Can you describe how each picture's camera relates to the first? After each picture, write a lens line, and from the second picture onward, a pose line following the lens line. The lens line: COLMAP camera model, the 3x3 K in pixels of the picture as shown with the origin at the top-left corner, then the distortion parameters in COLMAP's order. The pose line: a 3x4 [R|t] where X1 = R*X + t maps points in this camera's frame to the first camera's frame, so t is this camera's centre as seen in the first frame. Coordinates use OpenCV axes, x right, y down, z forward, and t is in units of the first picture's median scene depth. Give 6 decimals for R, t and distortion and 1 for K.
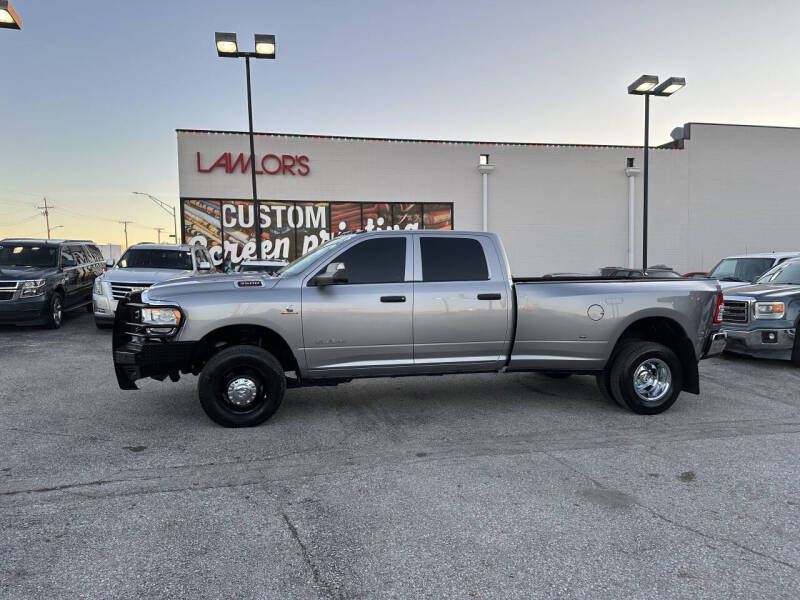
lens RADIAL K [[554.8, 0, 400.1], [0, 554.8, 300.2], [0, 0, 1]] dist [0.065002, -0.068460]
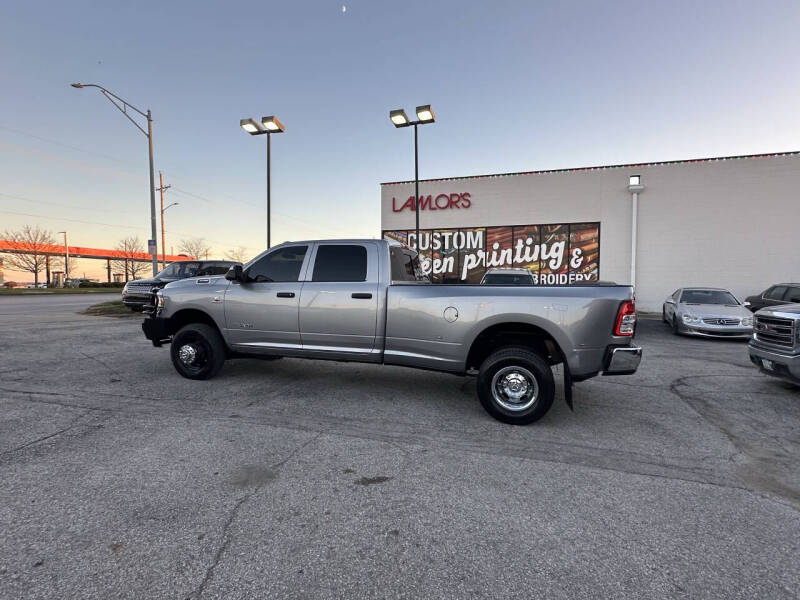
lens RADIAL K [[426.5, 0, 399.2], [0, 426.5, 304.0], [0, 0, 1]] dist [-0.004258, 0.001346]
pose [[0.859782, 0.037280, -0.509298, 0.382409], [-0.042602, 0.999091, 0.001214, 0.003356], [0.508881, 0.020654, 0.860589, 0.162156]]
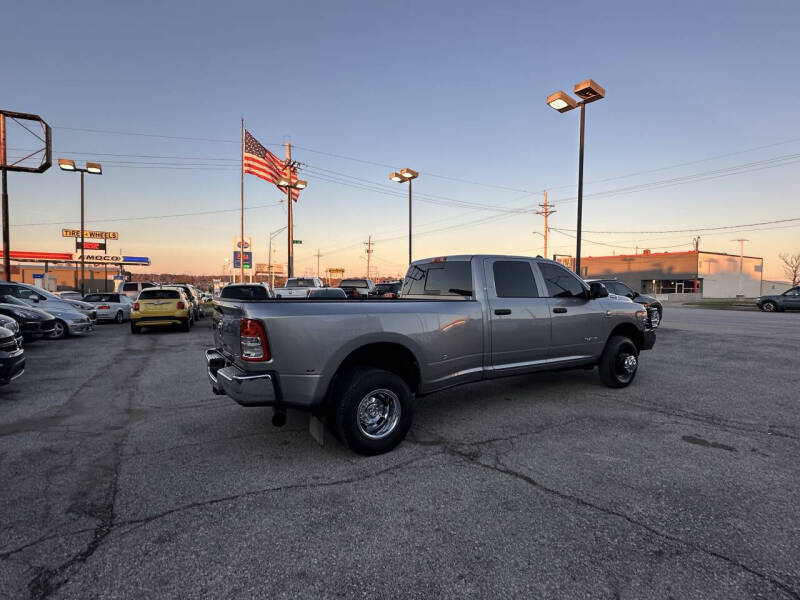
lens RADIAL K [[426.5, 0, 400.2], [0, 426.5, 301.1], [0, 0, 1]] dist [-0.004258, 0.001346]
pose [[-0.950990, 0.008508, -0.309103, 0.314329], [-0.019794, 0.995896, 0.088309, -0.068587], [0.308586, 0.090099, -0.946920, 1.182866]]
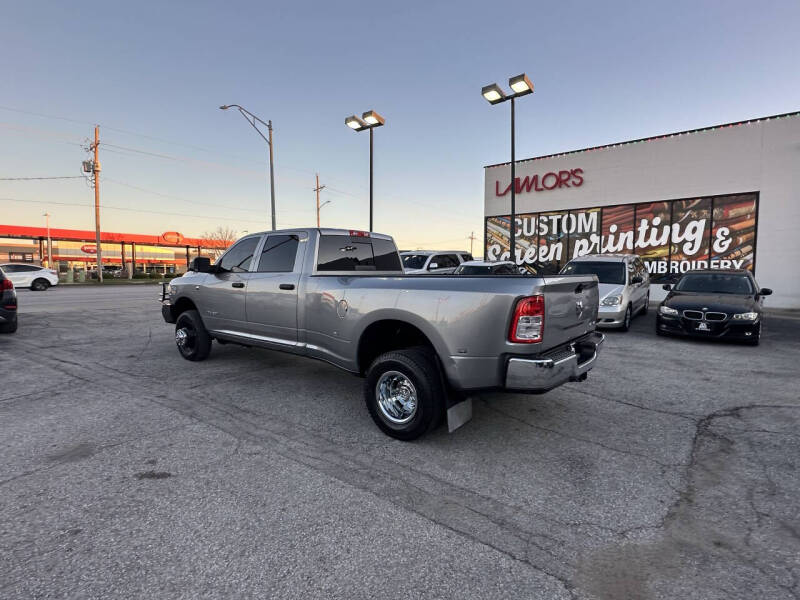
lens RADIAL K [[426.5, 0, 399.6], [0, 426.5, 303.6], [0, 0, 1]] dist [-0.004258, 0.001346]
pose [[0.620238, 0.067093, -0.781539, 0.550186], [-0.053497, 0.997634, 0.043188, -0.012300], [0.782587, 0.015023, 0.622359, 0.366285]]
